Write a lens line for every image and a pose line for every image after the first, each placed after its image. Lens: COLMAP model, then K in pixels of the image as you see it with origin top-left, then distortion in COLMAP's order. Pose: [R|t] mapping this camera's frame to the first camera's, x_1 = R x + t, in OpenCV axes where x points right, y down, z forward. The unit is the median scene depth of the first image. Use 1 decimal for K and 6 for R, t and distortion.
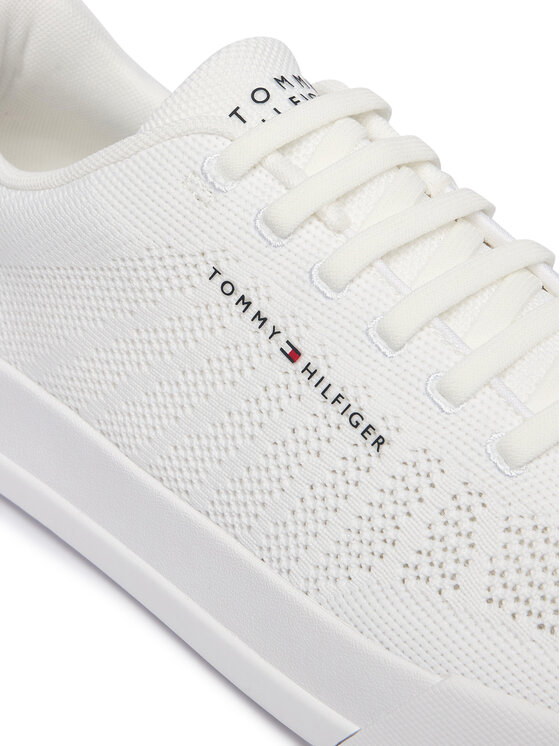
lens RADIAL K [[2085.5, 0, 280.0], [0, 2085.5, 373.0], [0, 0, 1]] dist [-1.261935, -0.116909]
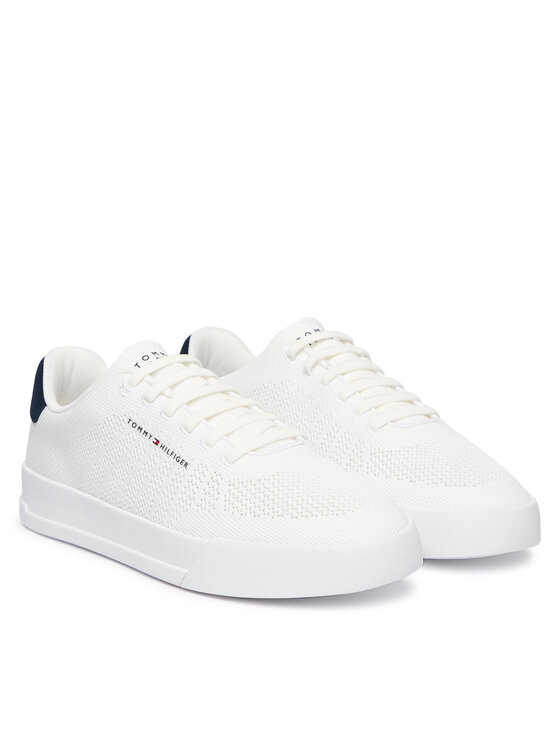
lens RADIAL K [[1608.8, 0, 280.0], [0, 1608.8, 373.0], [0, 0, 1]] dist [0.910249, 0.018237]
pose [[0.991057, -0.122664, -0.052527, 0.293119], [0.107867, 0.968189, -0.225777, 0.406111], [0.078550, 0.218092, 0.972762, -1.109451]]
